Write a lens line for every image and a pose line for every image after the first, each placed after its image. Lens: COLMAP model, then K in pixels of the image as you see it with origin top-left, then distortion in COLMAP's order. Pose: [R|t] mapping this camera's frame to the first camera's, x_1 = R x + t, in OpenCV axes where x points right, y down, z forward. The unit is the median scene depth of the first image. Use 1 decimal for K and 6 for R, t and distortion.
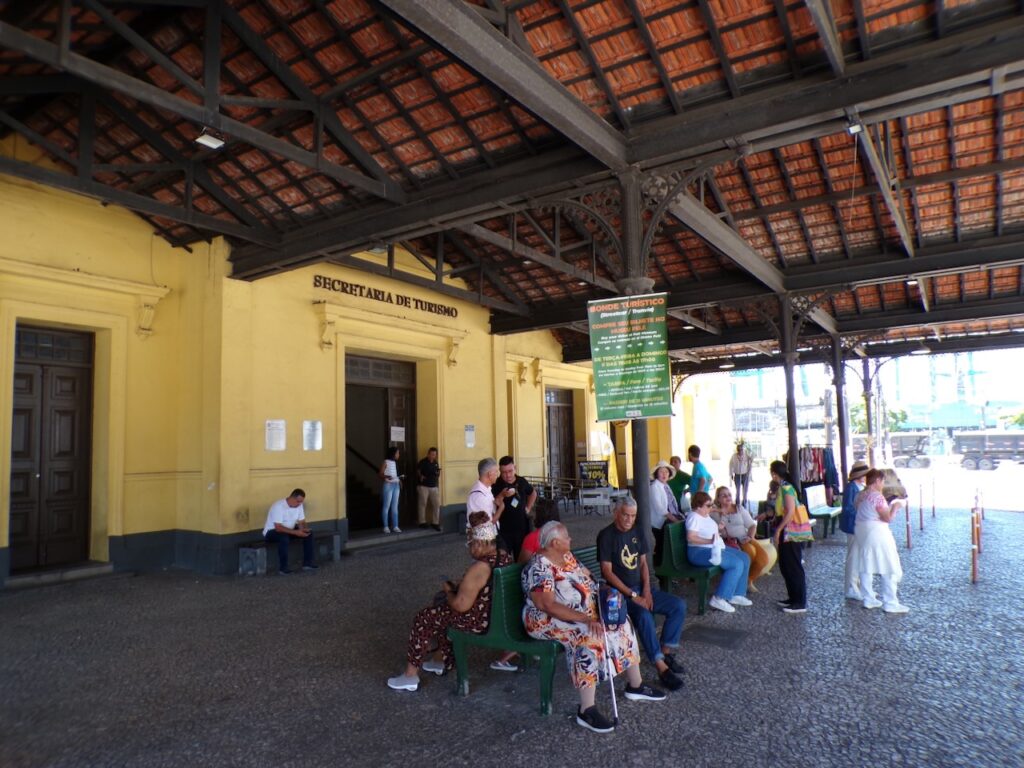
lens RADIAL K [[672.7, 0, 507.8], [0, 672.7, 385.5], [0, 0, 1]] dist [-0.054324, 0.022396]
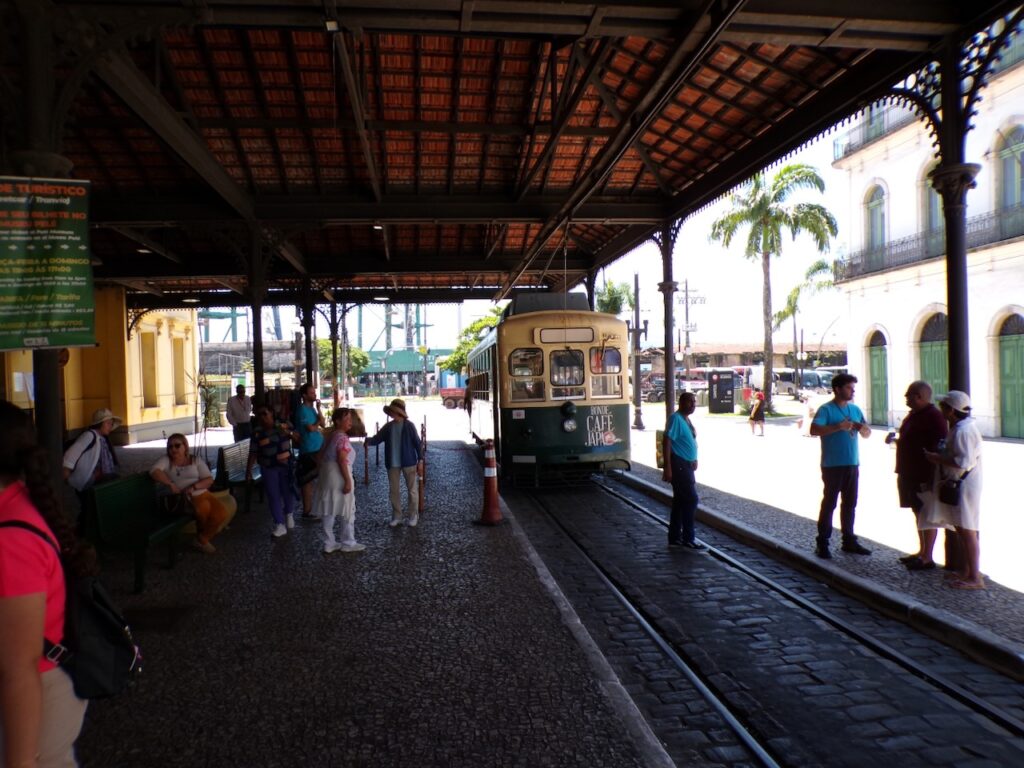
lens RADIAL K [[672.7, 0, 507.8], [0, 672.7, 385.5], [0, 0, 1]] dist [-0.054324, 0.022396]
pose [[0.731880, -0.009360, 0.681370, 0.061495], [-0.047464, 0.996777, 0.064675, 0.015407], [-0.679779, -0.079675, 0.729077, 0.105833]]
